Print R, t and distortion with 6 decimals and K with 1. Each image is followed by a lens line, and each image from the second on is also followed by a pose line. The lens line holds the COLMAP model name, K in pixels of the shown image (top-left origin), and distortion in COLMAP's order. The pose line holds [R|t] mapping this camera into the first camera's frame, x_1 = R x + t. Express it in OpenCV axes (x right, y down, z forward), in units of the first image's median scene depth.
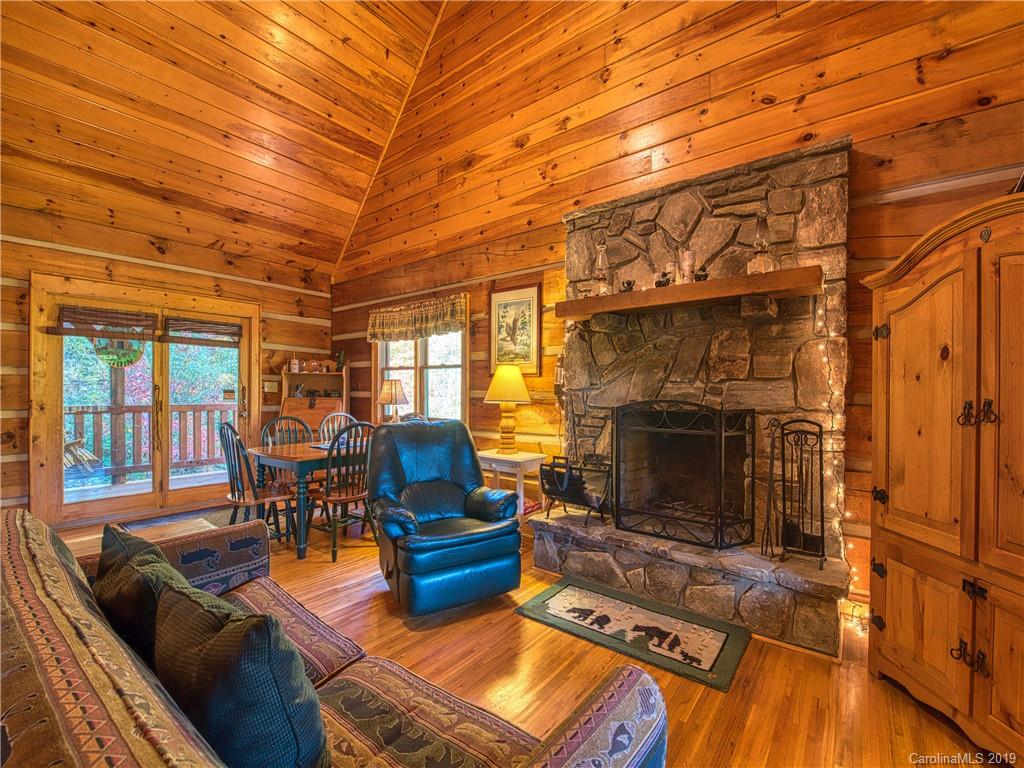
lens RADIAL K [[442.5, 0, 515.9], [0, 442.5, 397.8], [0, 0, 1]] dist [-0.010461, -0.003050]
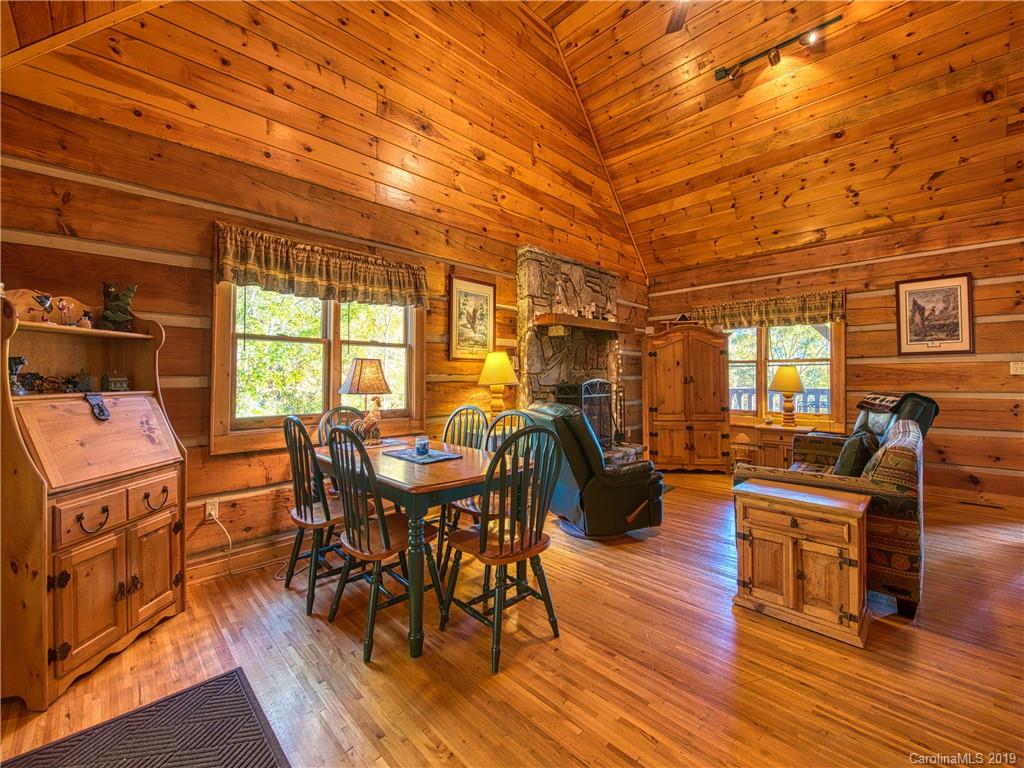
lens RADIAL K [[407.2, 0, 515.9], [0, 407.2, 370.3], [0, 0, 1]] dist [-0.013390, -0.003869]
pose [[0.135724, 0.007735, 0.990717, -0.968919], [0.015762, 0.999826, -0.009965, -0.014496], [-0.990621, 0.016968, 0.135578, 0.748407]]
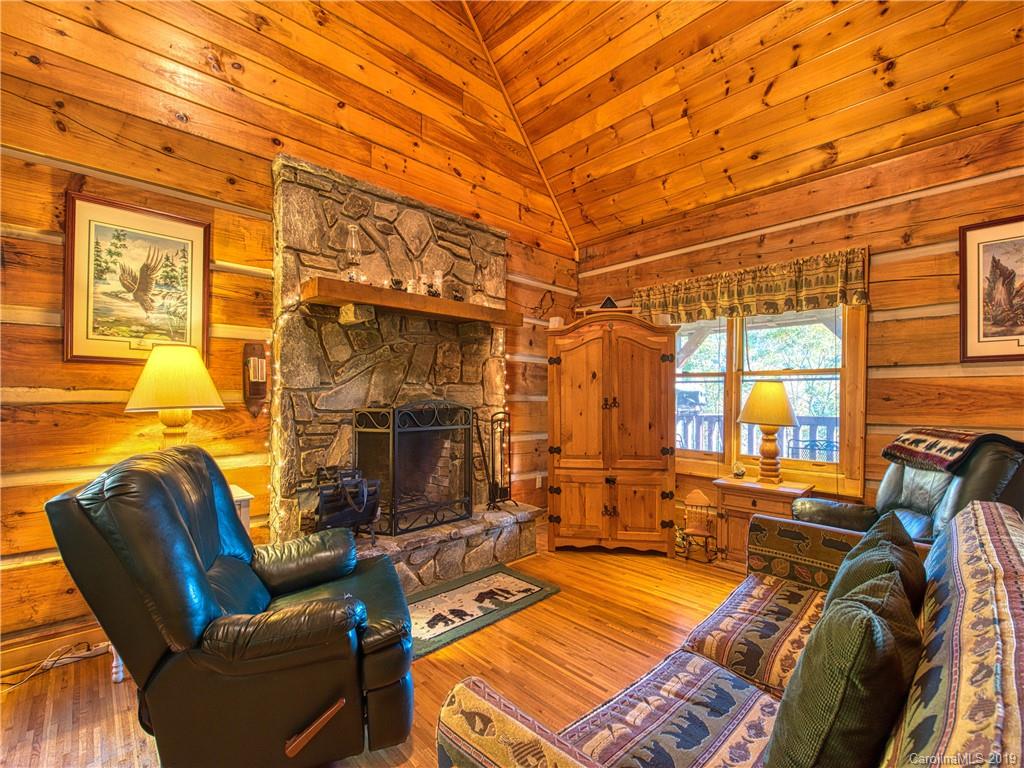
lens RADIAL K [[442.5, 0, 519.9], [0, 442.5, 399.6], [0, 0, 1]] dist [-0.010461, -0.003050]
pose [[0.140289, -0.013441, 0.990019, -0.490674], [0.007994, 0.999891, 0.012442, -0.006086], [-0.990078, 0.006169, 0.140381, 0.430361]]
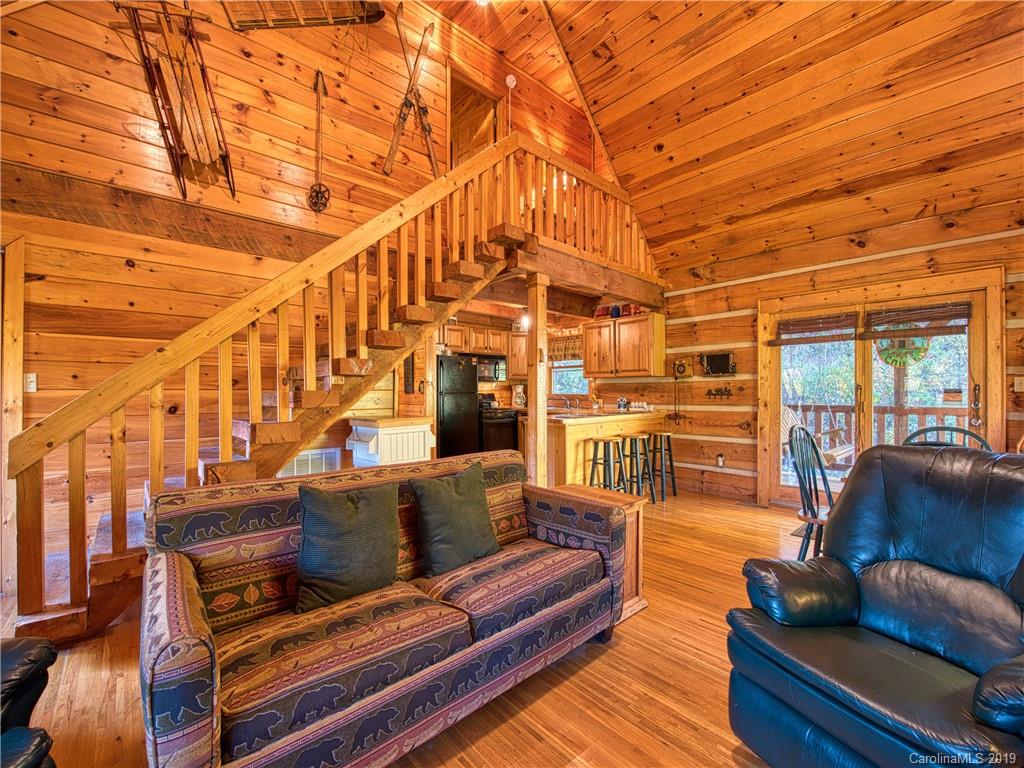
lens RADIAL K [[442.5, 0, 510.1], [0, 442.5, 389.3], [0, 0, 1]] dist [-0.010461, -0.003050]
pose [[-0.173041, -0.011679, -0.984845, 0.287876], [-0.013937, 0.999859, -0.009409, 0.000501], [0.984816, 0.012098, -0.173180, 0.449983]]
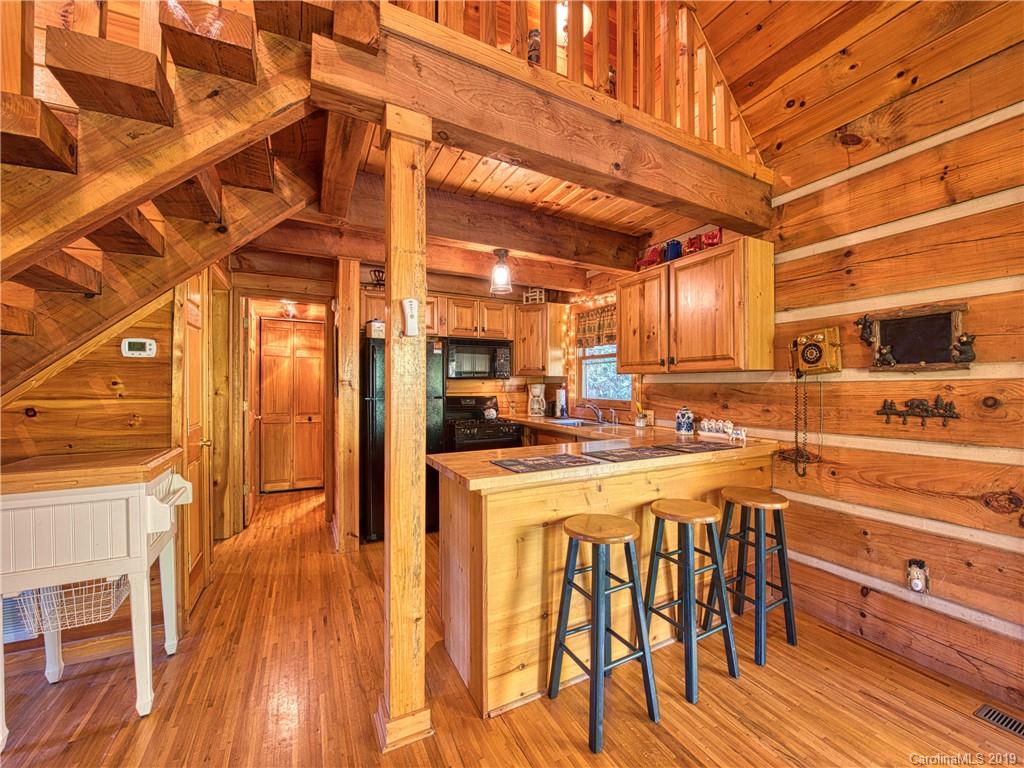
lens RADIAL K [[407.2, 0, 512.8], [0, 407.2, 387.6], [0, 0, 1]] dist [-0.013390, -0.003869]
pose [[-0.417401, -0.002969, -0.908718, -0.454360], [-0.019198, 0.999800, 0.005552, -0.030481], [0.908520, 0.019762, -0.417375, 0.588909]]
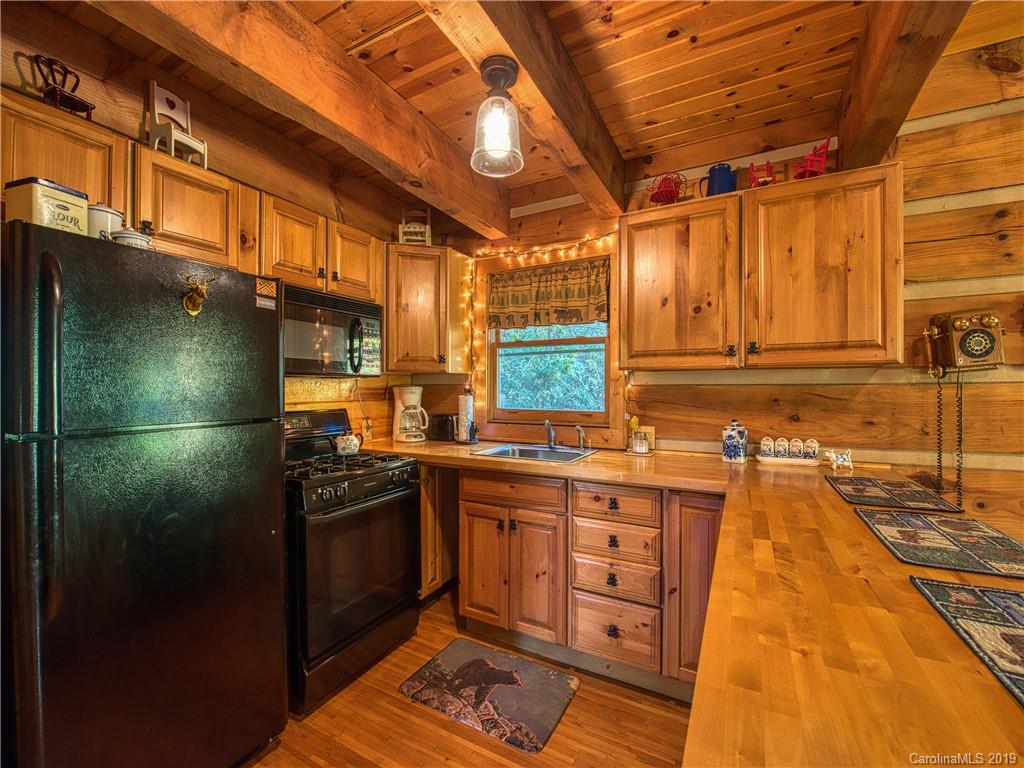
lens RADIAL K [[442.5, 0, 513.1], [0, 442.5, 389.6], [0, 0, 1]] dist [-0.010461, -0.003050]
pose [[0.164401, -0.009691, -0.986346, -0.780322], [-0.016181, 0.999791, -0.012520, -0.023369], [0.986261, 0.018019, 0.164210, 0.211487]]
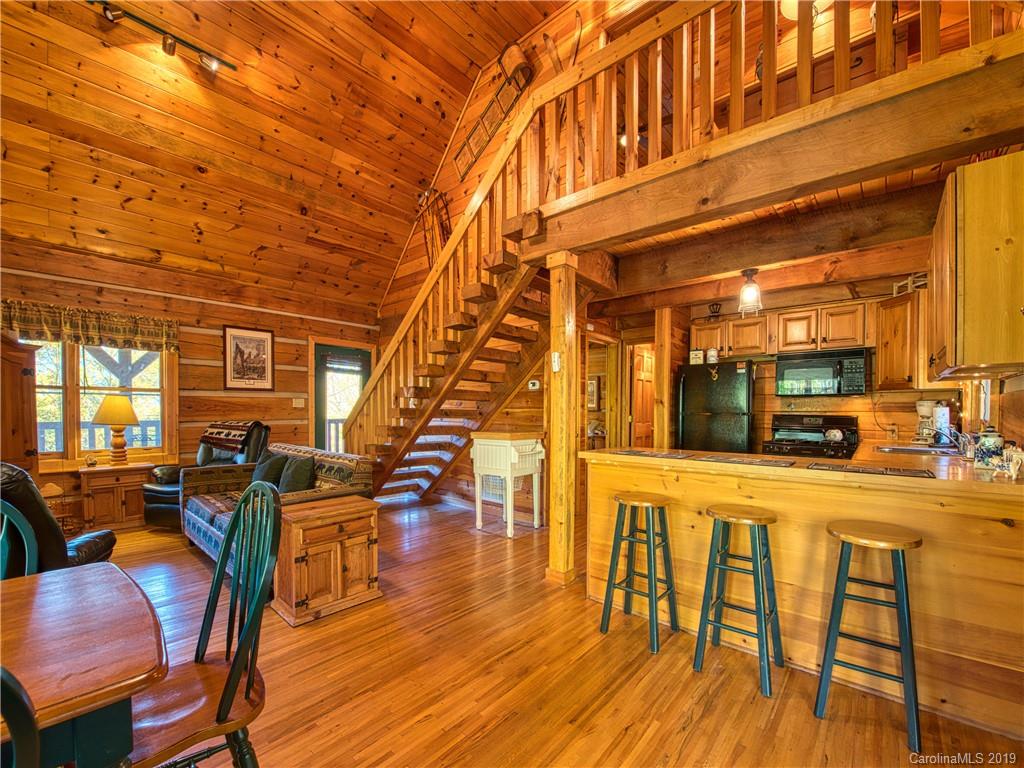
lens RADIAL K [[407.2, 0, 505.4], [0, 407.2, 421.4], [0, 0, 1]] dist [-0.013390, -0.003869]
pose [[-0.997210, -0.016154, 0.072874, -0.719676], [-0.012737, 0.998809, 0.047104, -0.020324], [-0.073548, 0.046045, -0.996228, 1.065715]]
